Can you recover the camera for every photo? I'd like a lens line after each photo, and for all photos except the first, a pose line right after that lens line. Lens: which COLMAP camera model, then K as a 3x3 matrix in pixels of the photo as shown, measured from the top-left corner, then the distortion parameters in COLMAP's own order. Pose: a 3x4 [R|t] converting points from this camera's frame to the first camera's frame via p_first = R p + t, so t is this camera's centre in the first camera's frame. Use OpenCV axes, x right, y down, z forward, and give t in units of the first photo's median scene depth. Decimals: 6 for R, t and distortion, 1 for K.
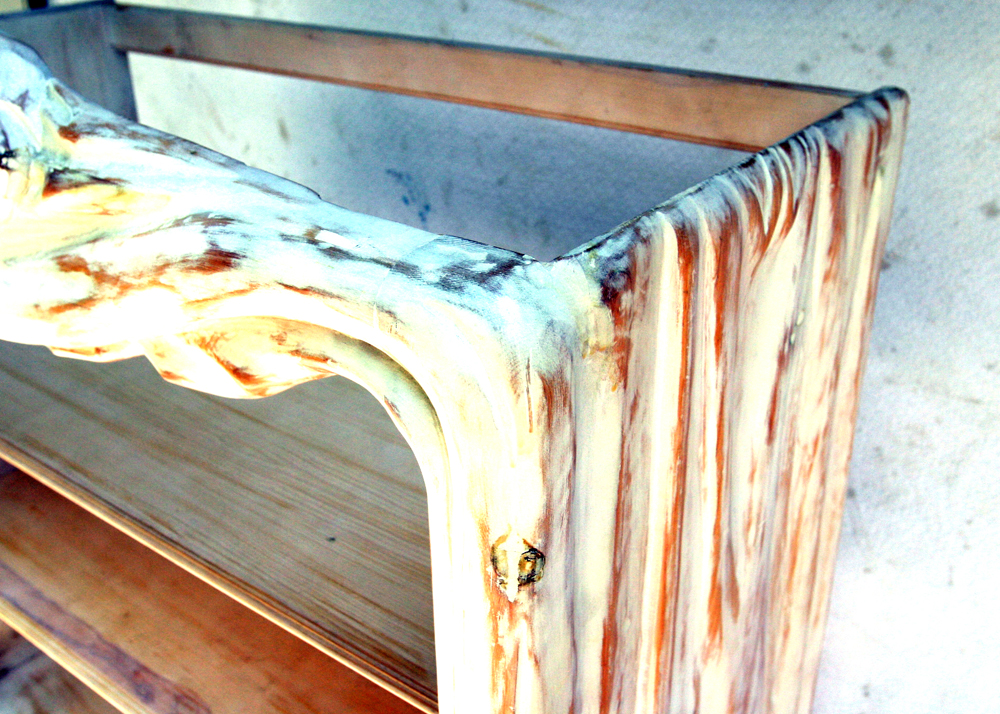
lens RADIAL K [[1007.0, 0, 500.1], [0, 1007.0, 356.5], [0, 0, 1]] dist [-0.056593, 0.000000]
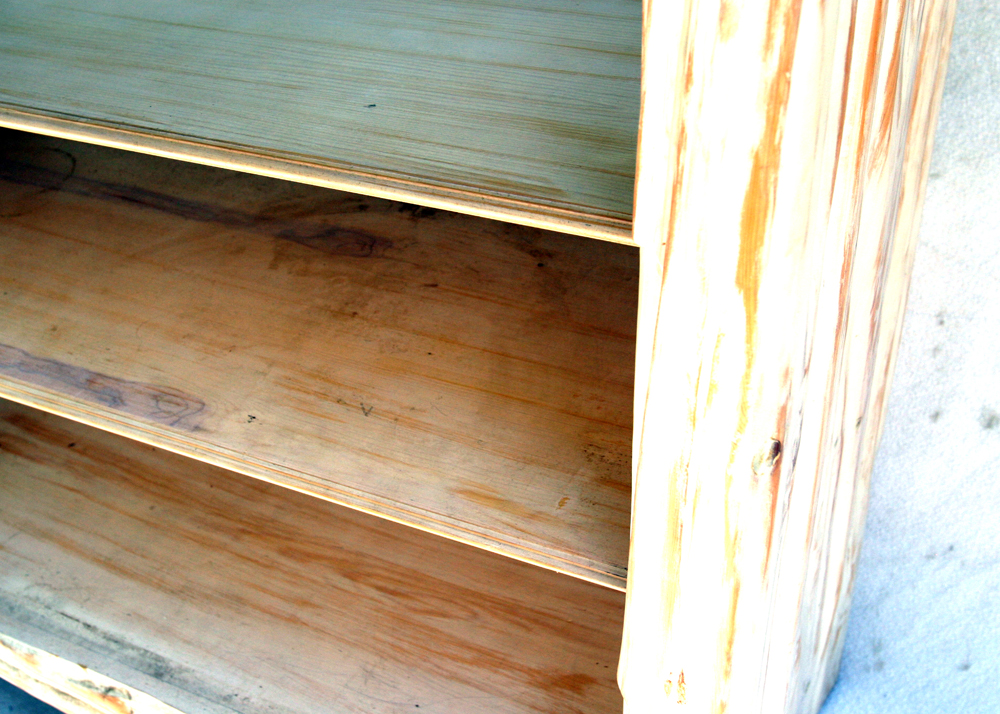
lens RADIAL K [[1156.9, 0, 492.2], [0, 1156.9, 354.5], [0, 0, 1]] dist [-0.031675, 0.000000]
pose [[0.982267, -0.126565, 0.138319, -0.187614], [0.107782, 0.984861, 0.135764, 0.218335], [-0.153408, -0.118448, 0.981038, 0.075954]]
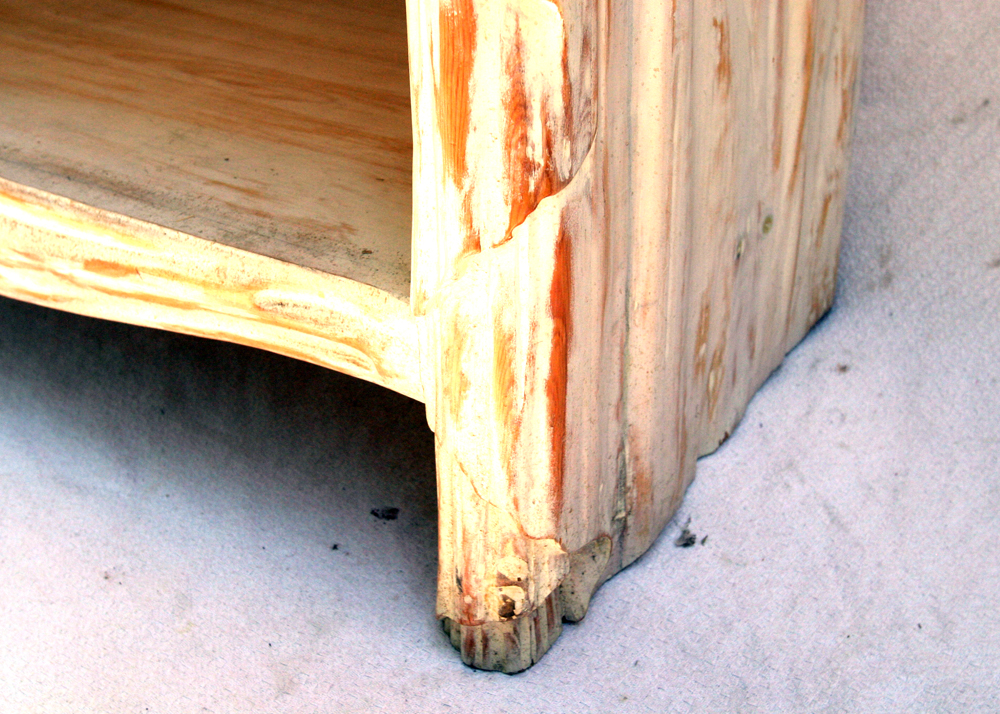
lens RADIAL K [[1240.4, 0, 502.9], [0, 1240.4, 356.6], [0, 0, 1]] dist [-0.021514, 0.000000]
pose [[0.996192, -0.059666, 0.063570, -0.024375], [0.052803, 0.993106, 0.104649, 0.718903], [-0.069376, -0.100893, 0.992475, 0.202594]]
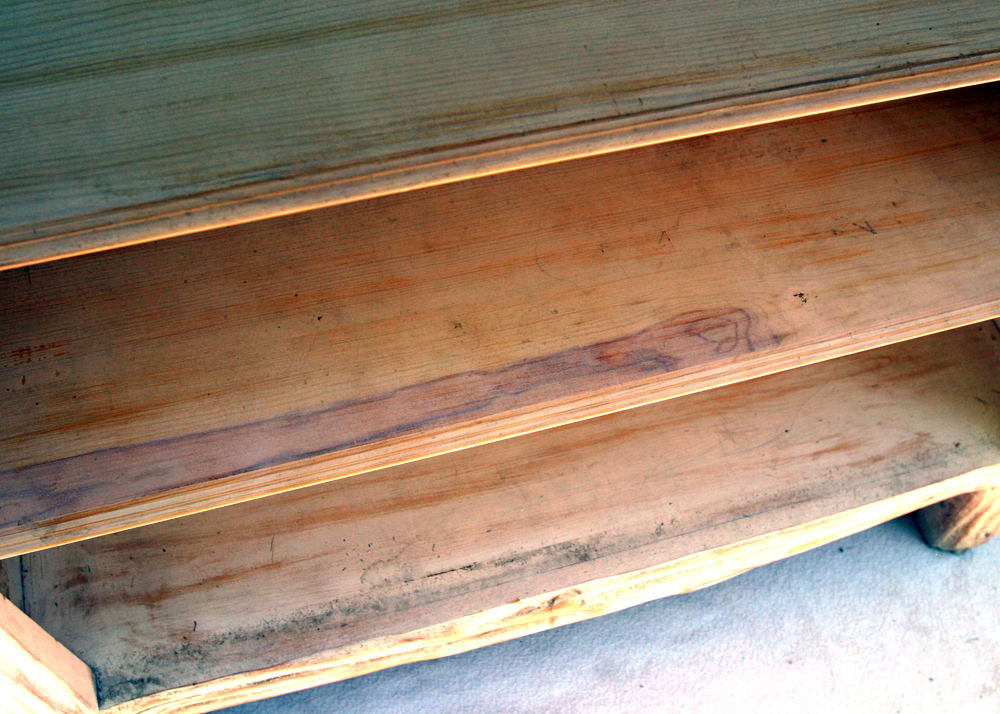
lens RADIAL K [[1007.0, 0, 500.2], [0, 1007.0, 355.0], [0, 0, 1]] dist [-0.056593, 0.000000]
pose [[0.598679, -0.664719, 0.446914, -0.718258], [0.306923, 0.705740, 0.638537, -0.116123], [-0.739853, -0.245110, 0.626529, 0.673286]]
